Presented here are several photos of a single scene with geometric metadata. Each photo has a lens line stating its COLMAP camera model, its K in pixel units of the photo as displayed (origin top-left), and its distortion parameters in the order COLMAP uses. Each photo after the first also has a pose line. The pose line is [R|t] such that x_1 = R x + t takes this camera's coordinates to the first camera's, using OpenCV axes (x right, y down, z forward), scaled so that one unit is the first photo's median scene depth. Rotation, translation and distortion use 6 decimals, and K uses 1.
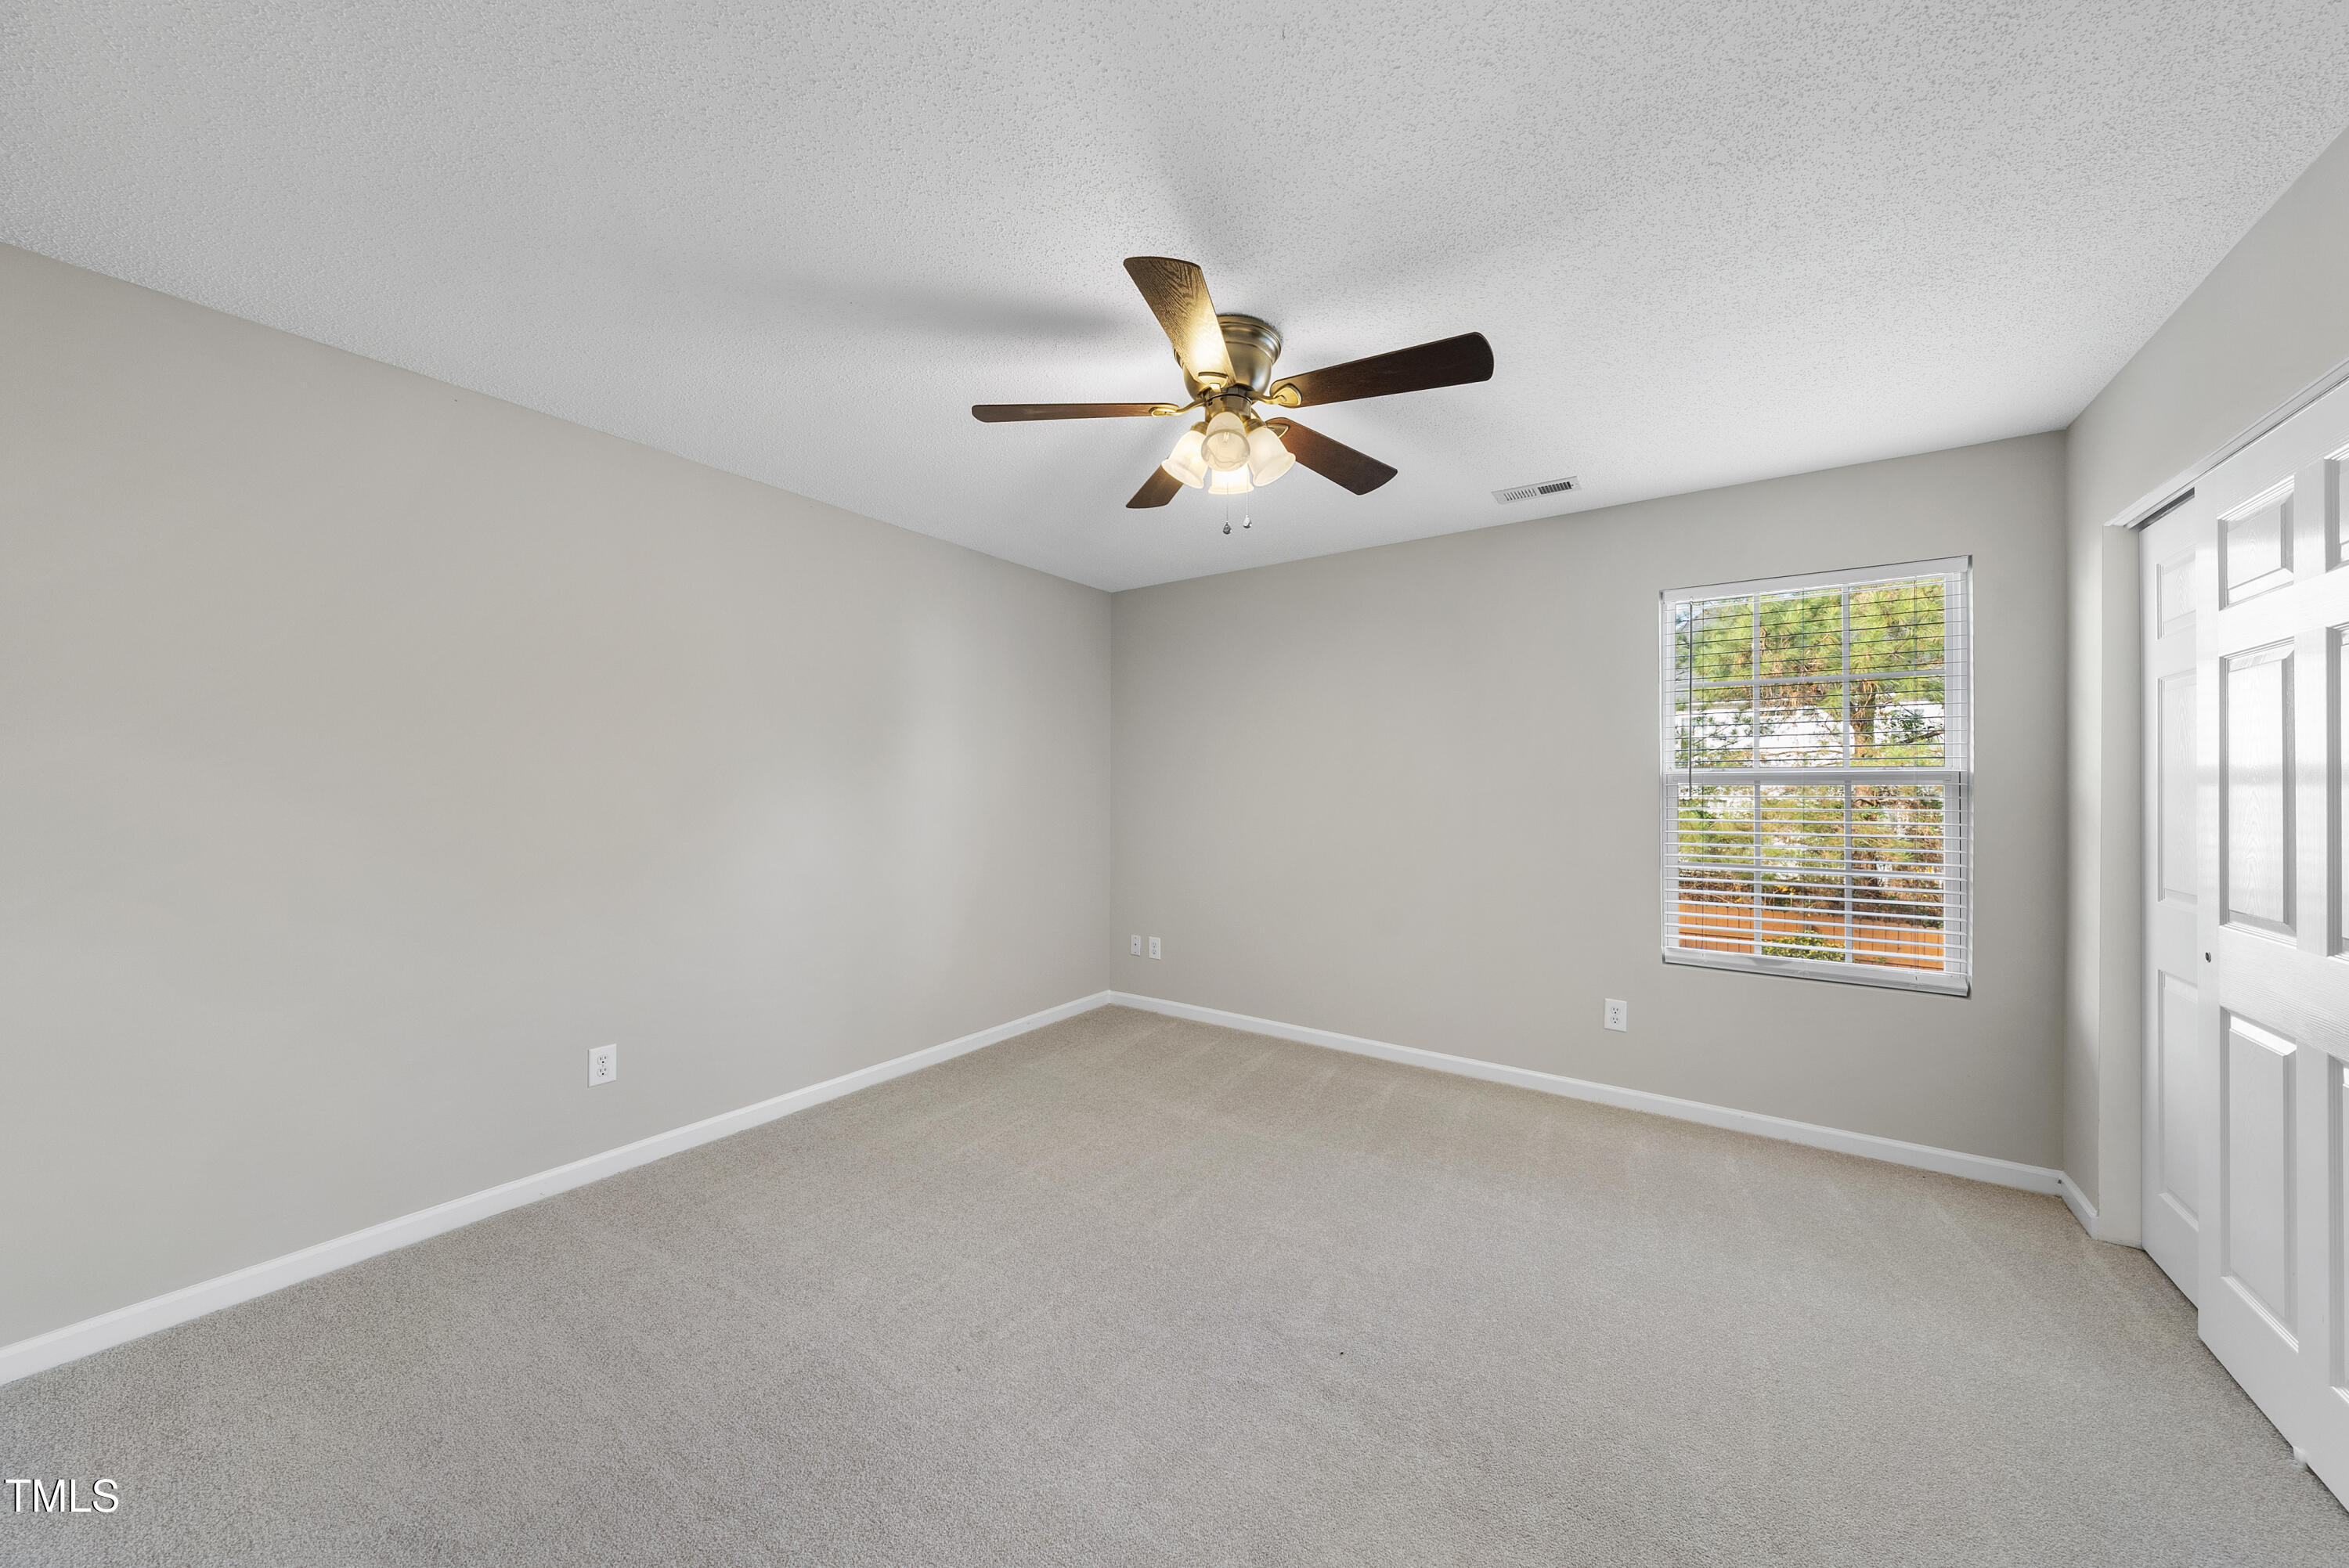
lens RADIAL K [[814.7, 0, 1180.1], [0, 814.7, 796.5], [0, 0, 1]] dist [-0.001916, 0.000130]
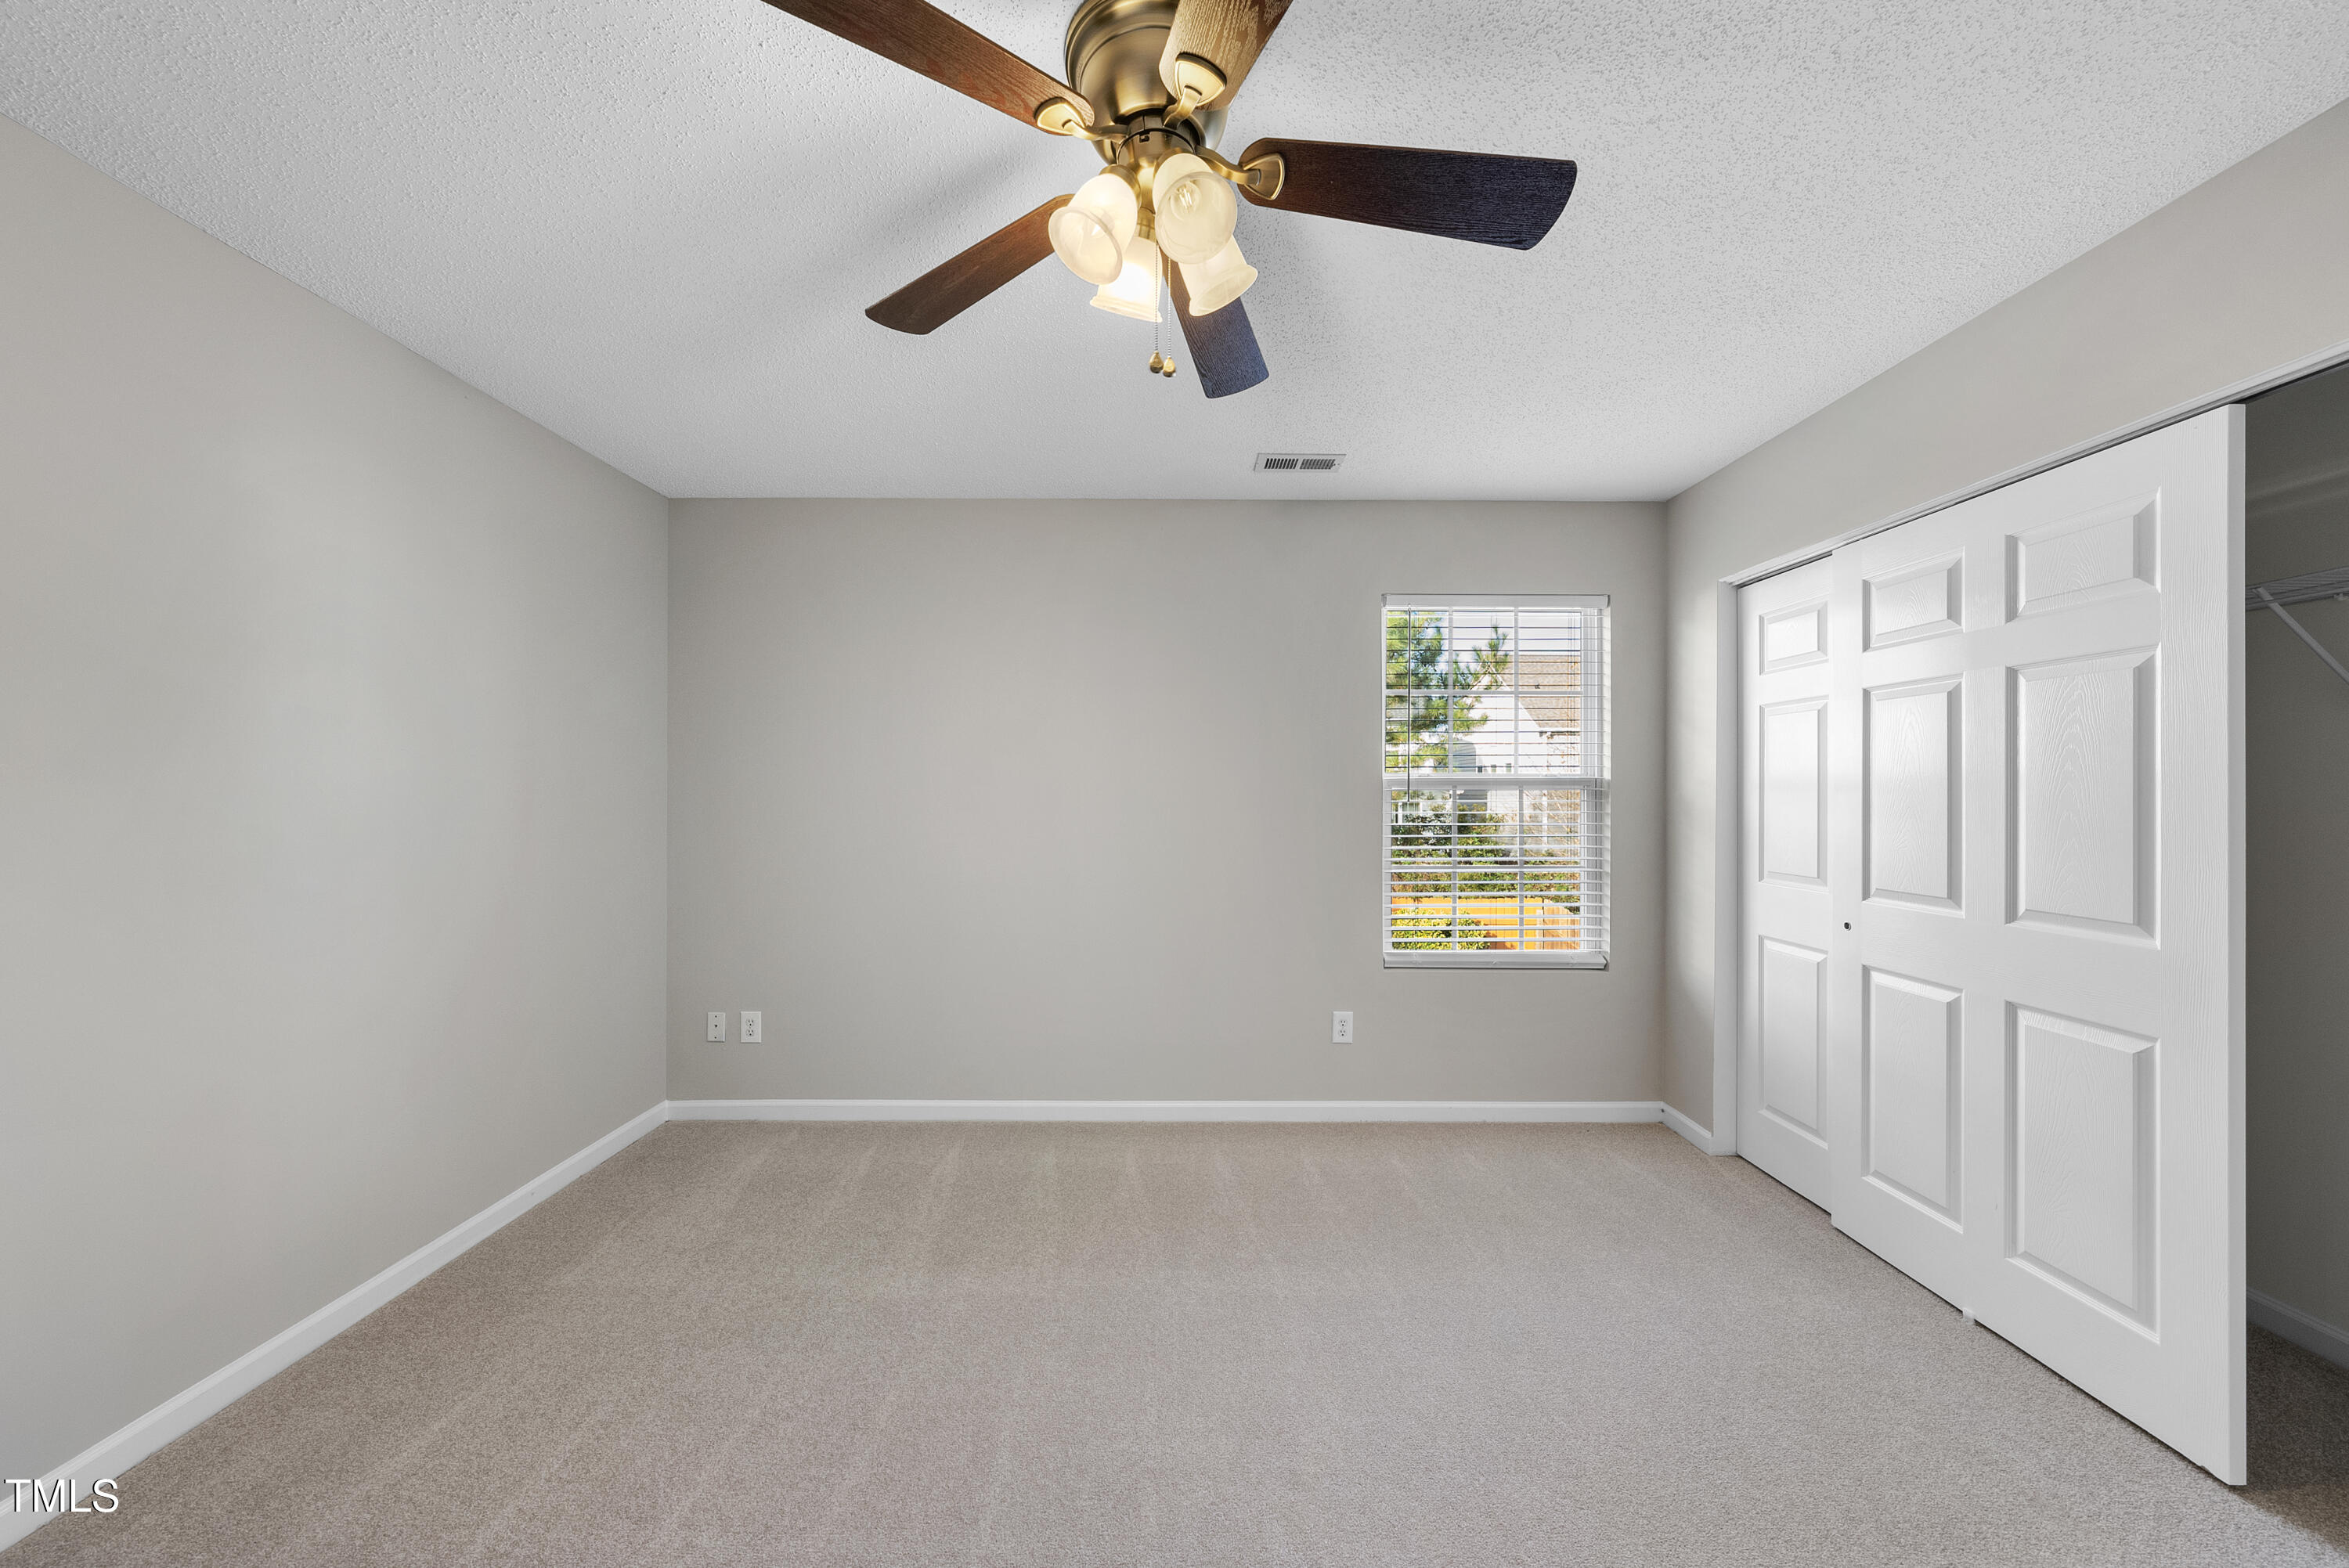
lens RADIAL K [[814.7, 0, 1180.1], [0, 814.7, 796.5], [0, 0, 1]] dist [-0.001916, 0.000130]
pose [[0.819724, -0.005860, 0.572729, -0.204777], [0.008187, 0.999965, -0.001486, -0.006995], [-0.572701, 0.005907, 0.819743, 0.368439]]
